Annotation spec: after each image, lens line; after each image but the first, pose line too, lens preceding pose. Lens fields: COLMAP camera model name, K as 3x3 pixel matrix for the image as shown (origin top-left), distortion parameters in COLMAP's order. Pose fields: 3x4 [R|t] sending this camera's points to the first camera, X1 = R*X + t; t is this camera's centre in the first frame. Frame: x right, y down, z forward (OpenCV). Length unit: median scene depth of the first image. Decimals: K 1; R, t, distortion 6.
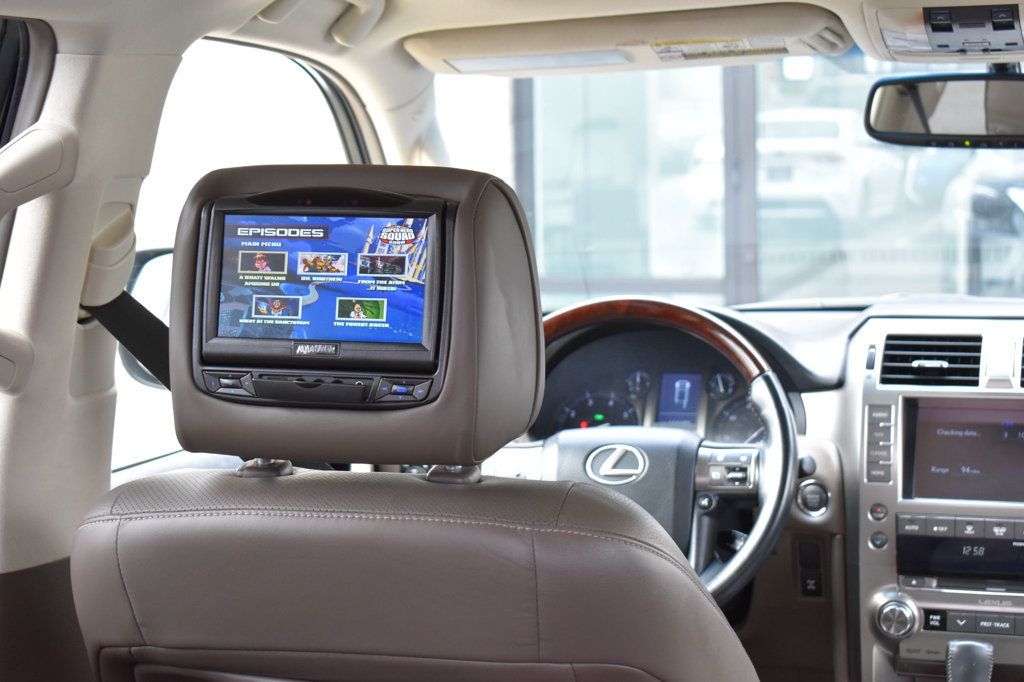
lens RADIAL K [[2152.5, 0, 506.5], [0, 2152.5, 343.9], [0, 0, 1]] dist [0.075161, 0.000000]
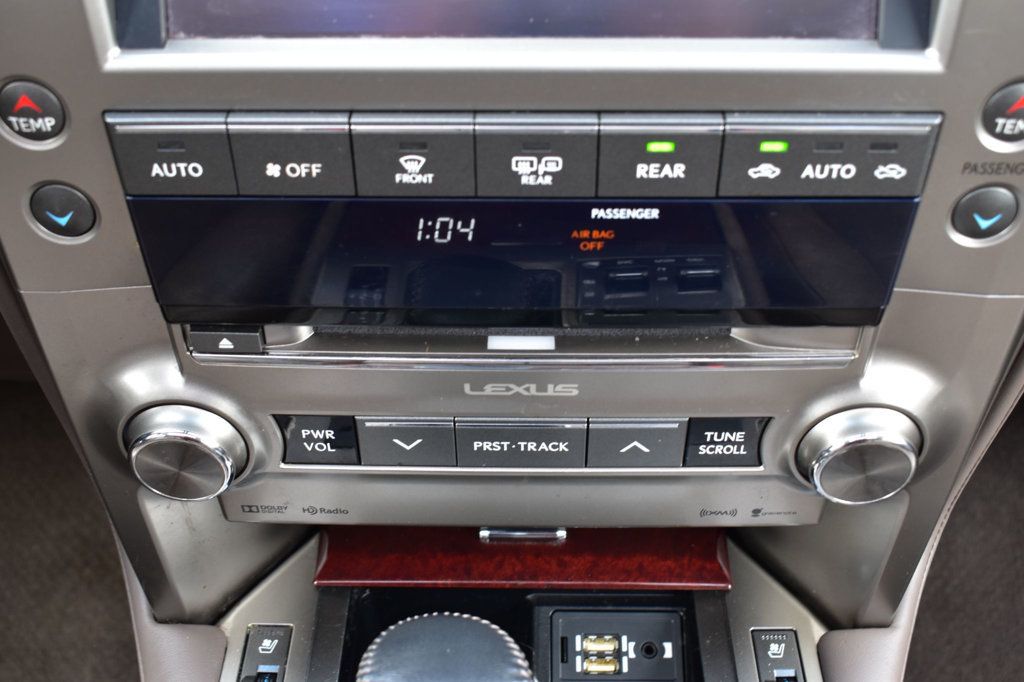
lens RADIAL K [[1172.3, 0, 512.0], [0, 1172.3, 345.7], [0, 0, 1]] dist [-0.070193, 0.000000]
pose [[0.961483, -0.174827, 0.212098, 0.191871], [0.021880, 0.817881, 0.574971, 0.028183], [-0.273991, -0.548184, 0.790204, 0.875338]]
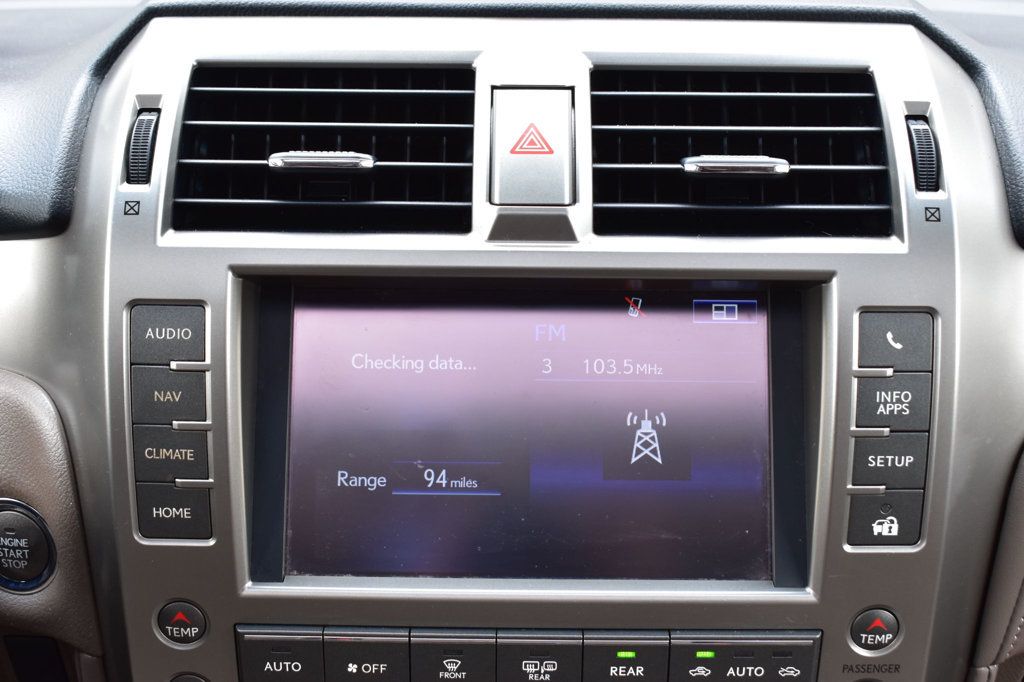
lens RADIAL K [[1335.4, 0, 512.2], [0, 1335.4, 344.0], [0, 0, 1]] dist [-0.049334, 0.000000]
pose [[0.958532, -0.076615, 0.274495, 0.168512], [0.007006, 0.969229, 0.246060, -0.013064], [-0.284900, -0.233933, 0.929574, 0.808484]]
